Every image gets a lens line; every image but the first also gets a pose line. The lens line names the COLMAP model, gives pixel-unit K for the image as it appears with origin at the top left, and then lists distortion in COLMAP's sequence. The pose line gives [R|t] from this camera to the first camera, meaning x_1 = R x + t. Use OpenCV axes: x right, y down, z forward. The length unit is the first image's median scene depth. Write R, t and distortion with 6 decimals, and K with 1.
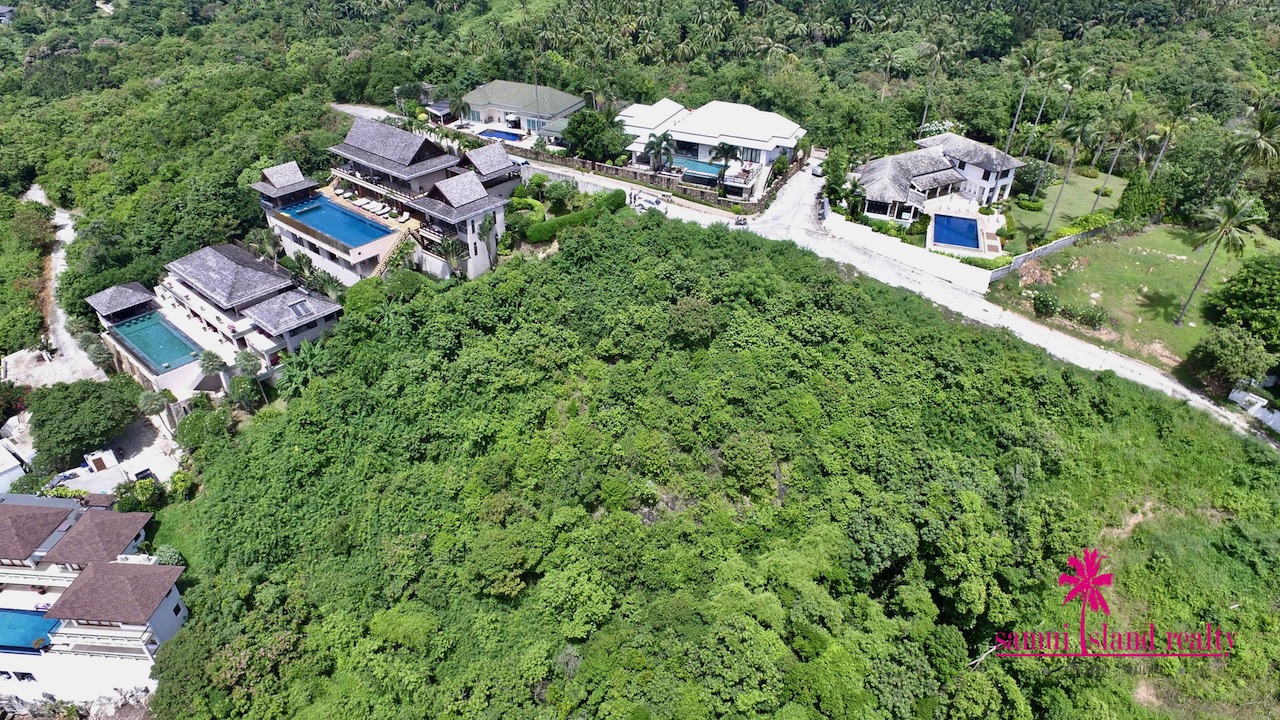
lens RADIAL K [[742.9, 0, 634.0], [0, 742.9, 359.5], [0, 0, 1]] dist [-0.011386, 0.012691]
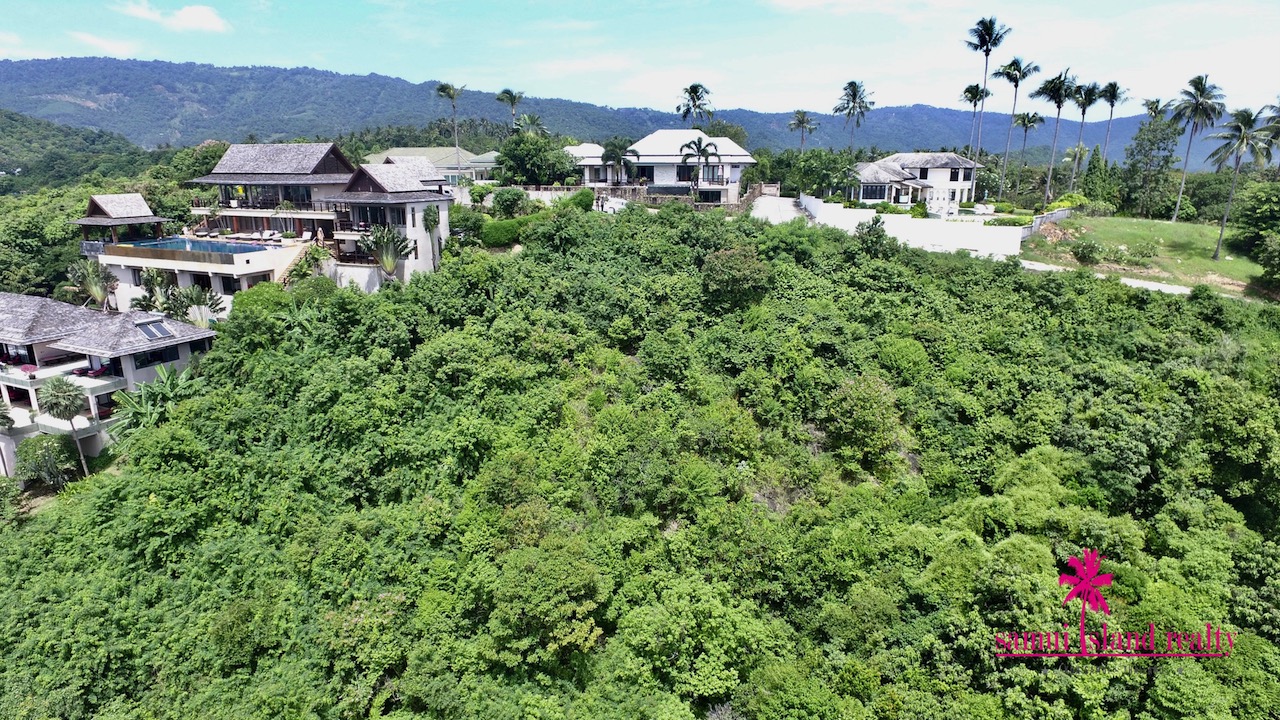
lens RADIAL K [[742.9, 0, 634.0], [0, 742.9, 359.5], [0, 0, 1]] dist [-0.011386, 0.012691]
pose [[0.967103, -0.080243, 0.241399, -0.210352], [0.154847, 0.938581, -0.308362, 0.245942], [-0.201829, 0.335598, 0.920130, 0.332357]]
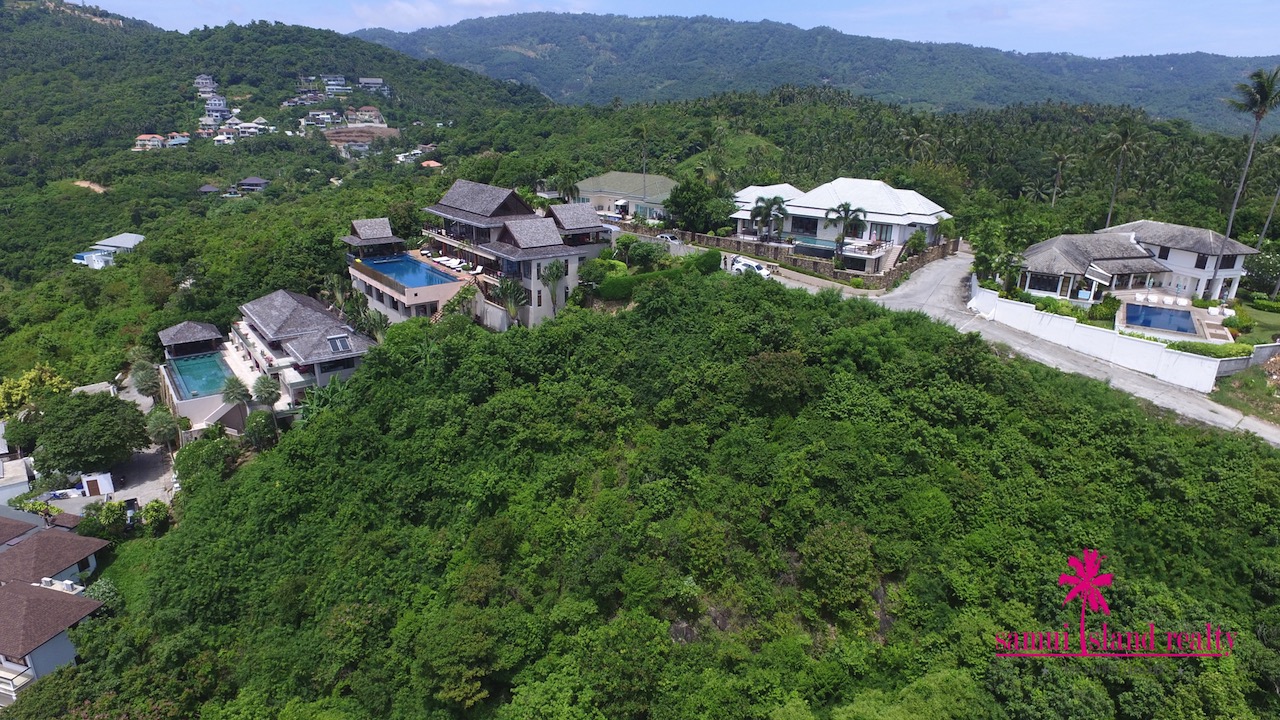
lens RADIAL K [[742.9, 0, 634.0], [0, 742.9, 359.5], [0, 0, 1]] dist [-0.011386, 0.012691]
pose [[0.974223, 0.079147, -0.211246, 0.092732], [-0.132139, 0.959180, -0.250024, 0.135211], [0.182834, 0.271493, 0.944914, 0.242424]]
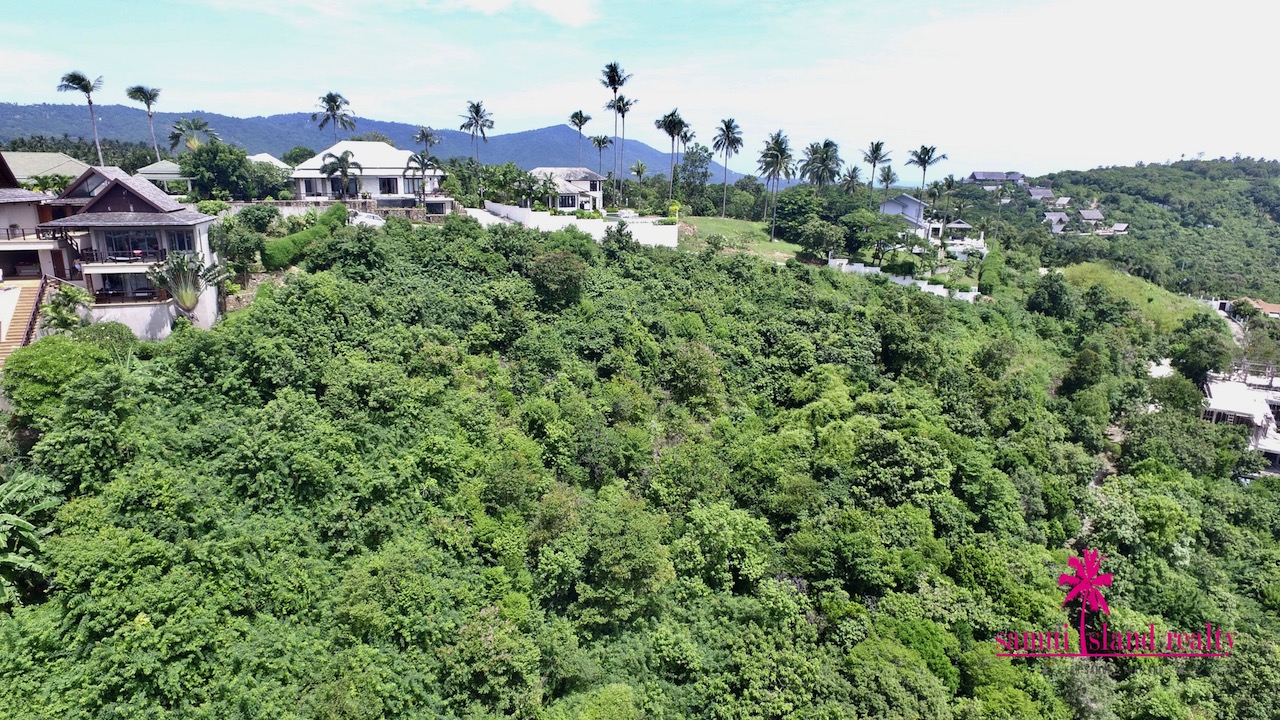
lens RADIAL K [[742.9, 0, 634.0], [0, 742.9, 359.5], [0, 0, 1]] dist [-0.011386, 0.012691]
pose [[0.554066, -0.212122, 0.804994, -0.592323], [0.465289, 0.880757, -0.088167, 0.152420], [-0.690302, 0.423405, 0.586696, 0.449056]]
